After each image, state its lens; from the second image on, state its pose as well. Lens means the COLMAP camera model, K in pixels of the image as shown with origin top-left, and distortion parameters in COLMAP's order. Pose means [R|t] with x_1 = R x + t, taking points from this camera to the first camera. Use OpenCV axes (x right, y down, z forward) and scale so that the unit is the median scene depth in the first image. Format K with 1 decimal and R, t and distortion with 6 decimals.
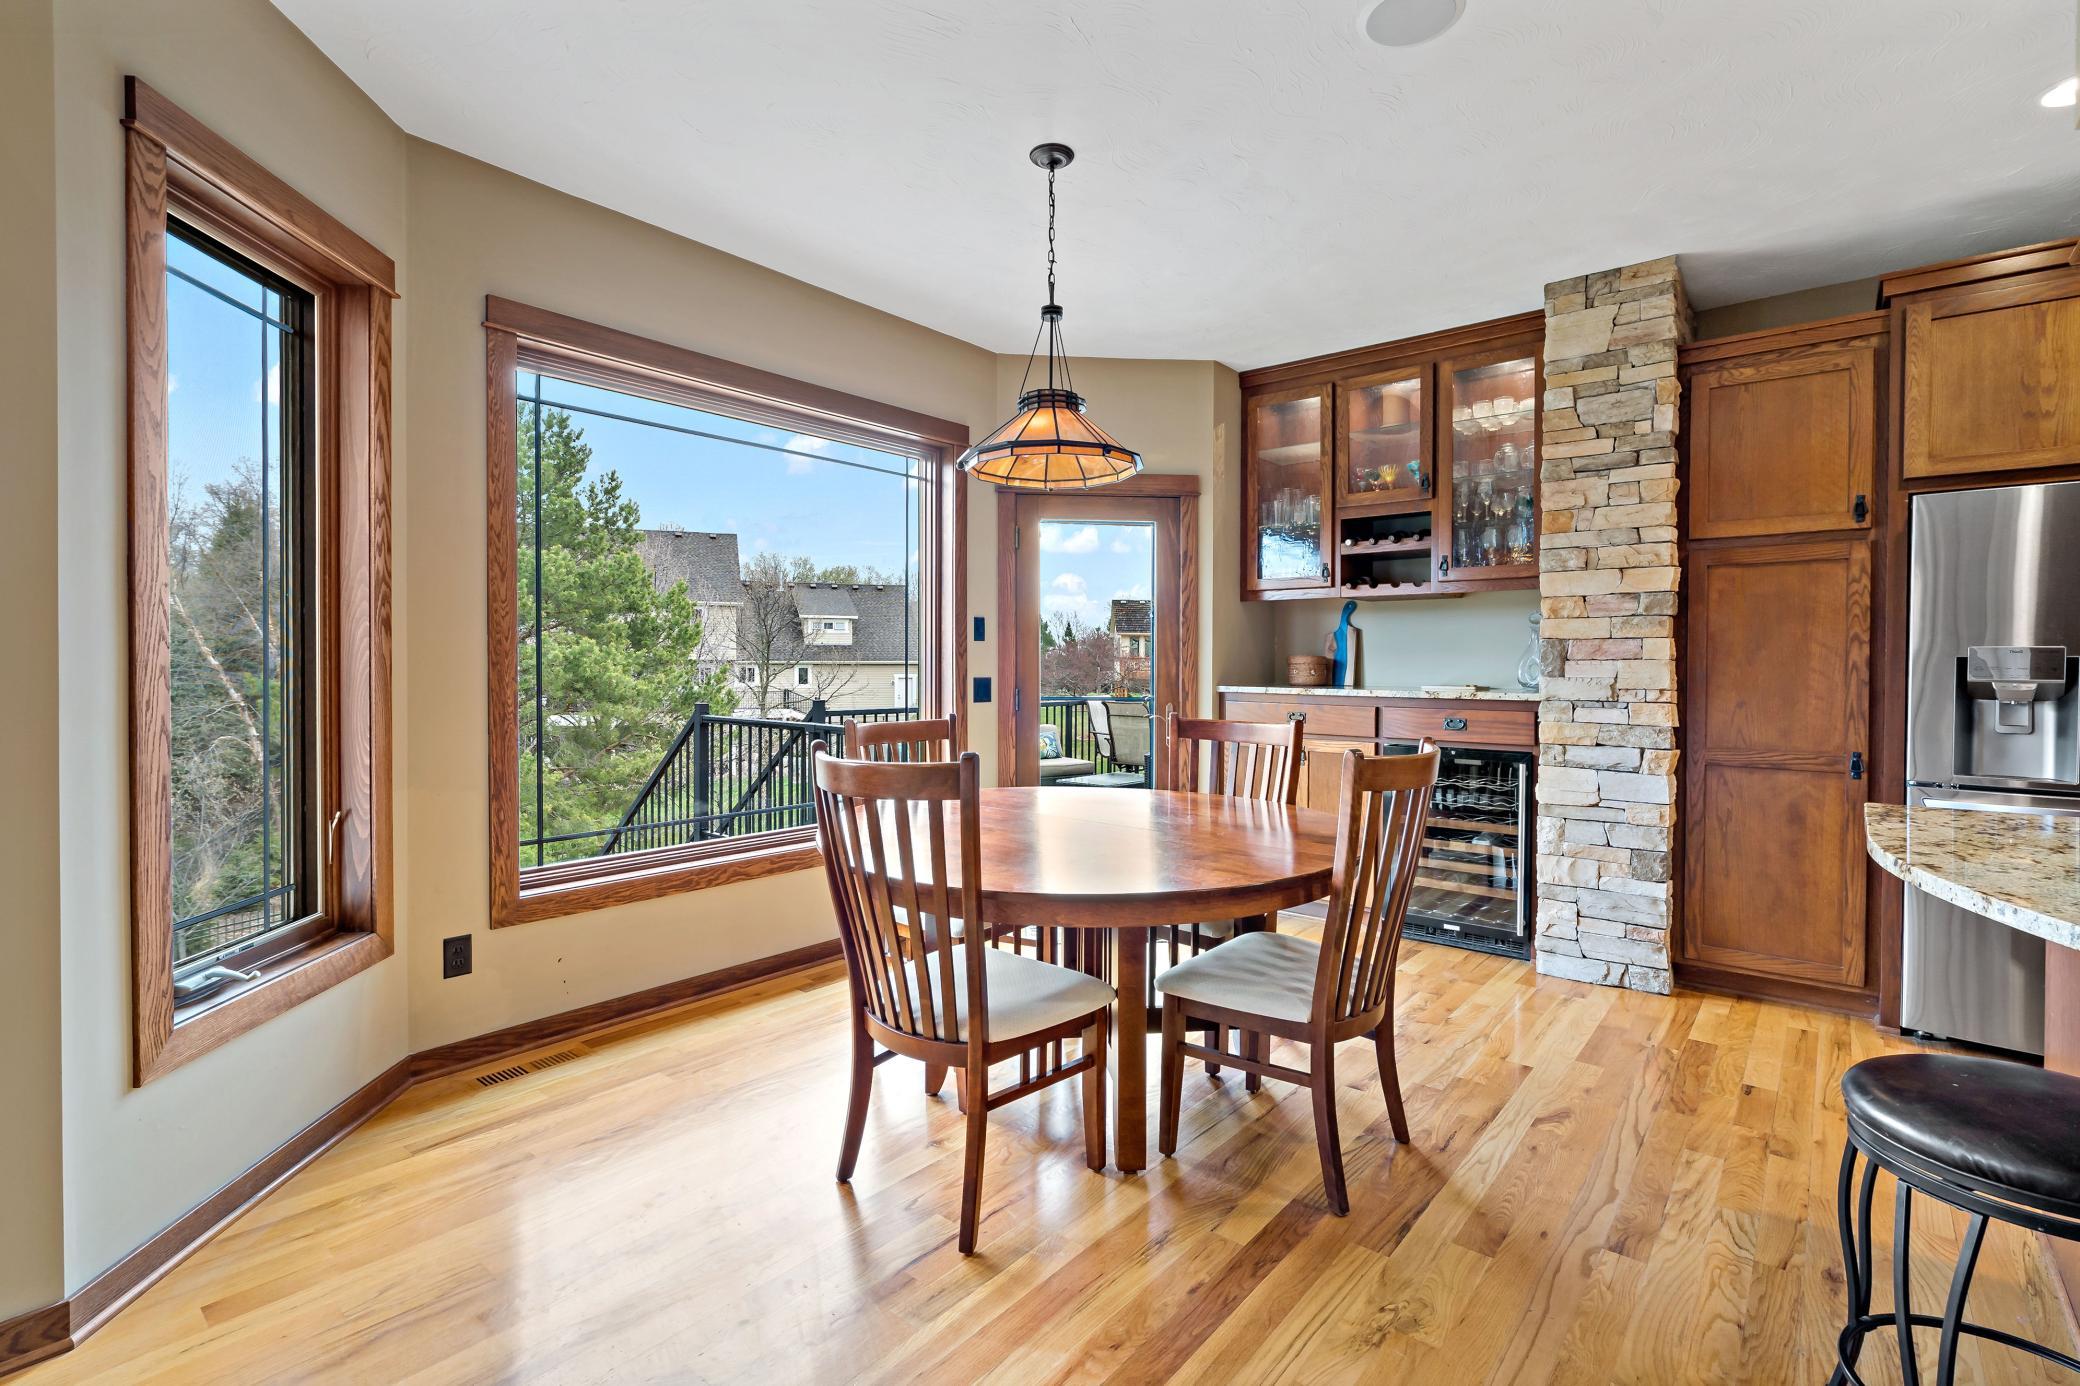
lens RADIAL K [[964.3, 0, 1044.1], [0, 964.3, 685.2], [0, 0, 1]] dist [-0.010576, 0.003266]
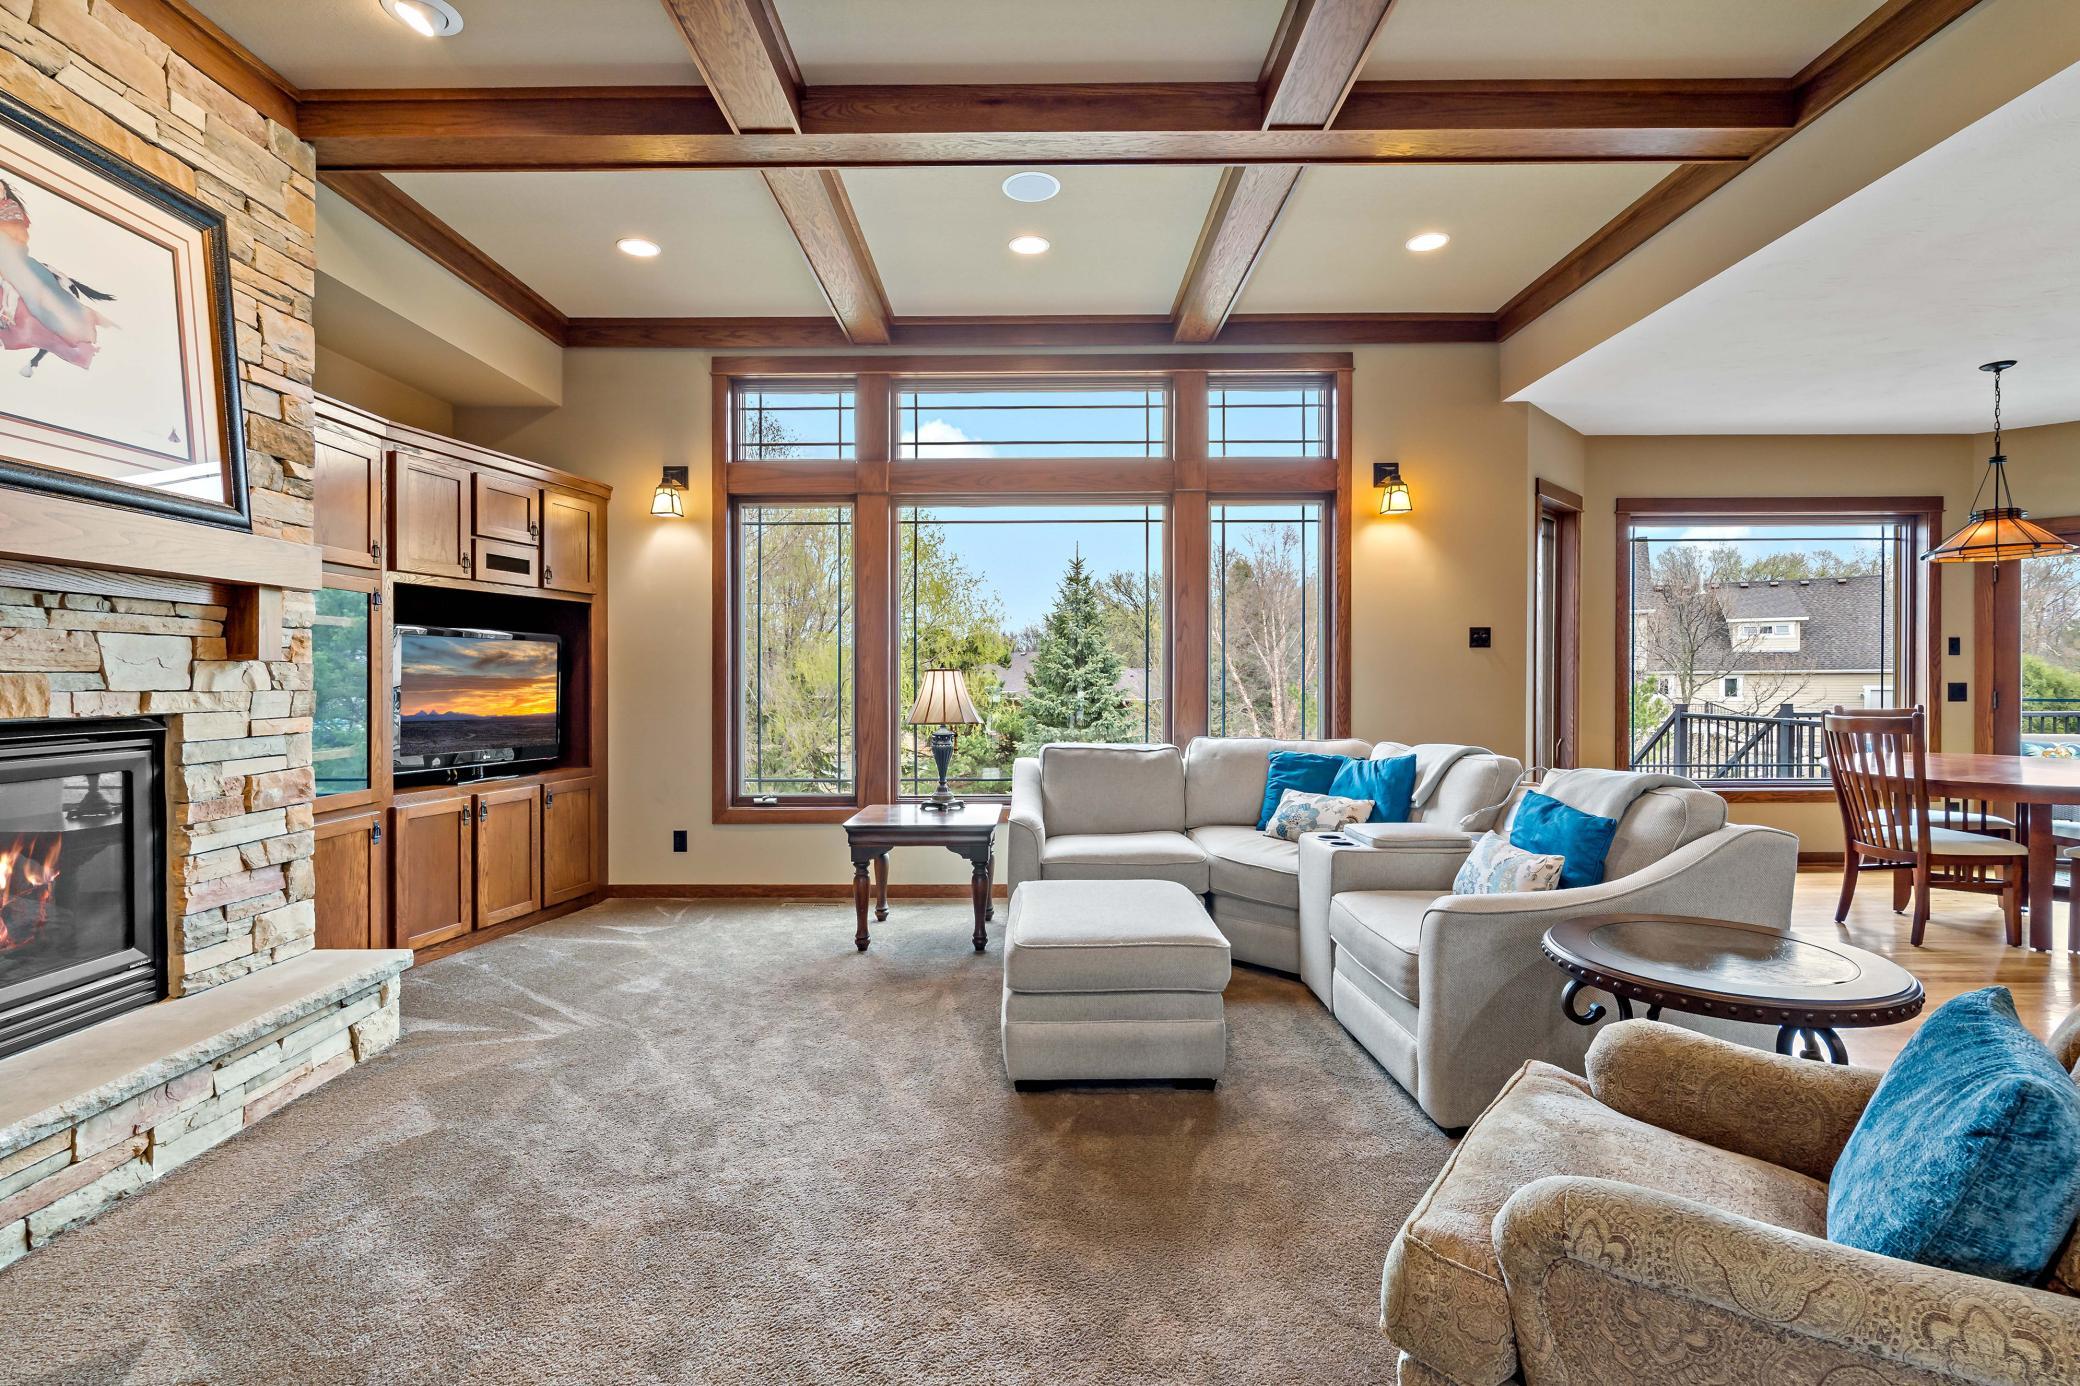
lens RADIAL K [[964.3, 0, 1029.9], [0, 964.3, 689.3], [0, 0, 1]] dist [-0.010576, 0.003266]
pose [[0.645197, 0.003482, -0.764008, 0.114543], [-0.009592, 0.999948, -0.003543, 0.017139], [0.763956, 0.009615, 0.645197, -0.786764]]
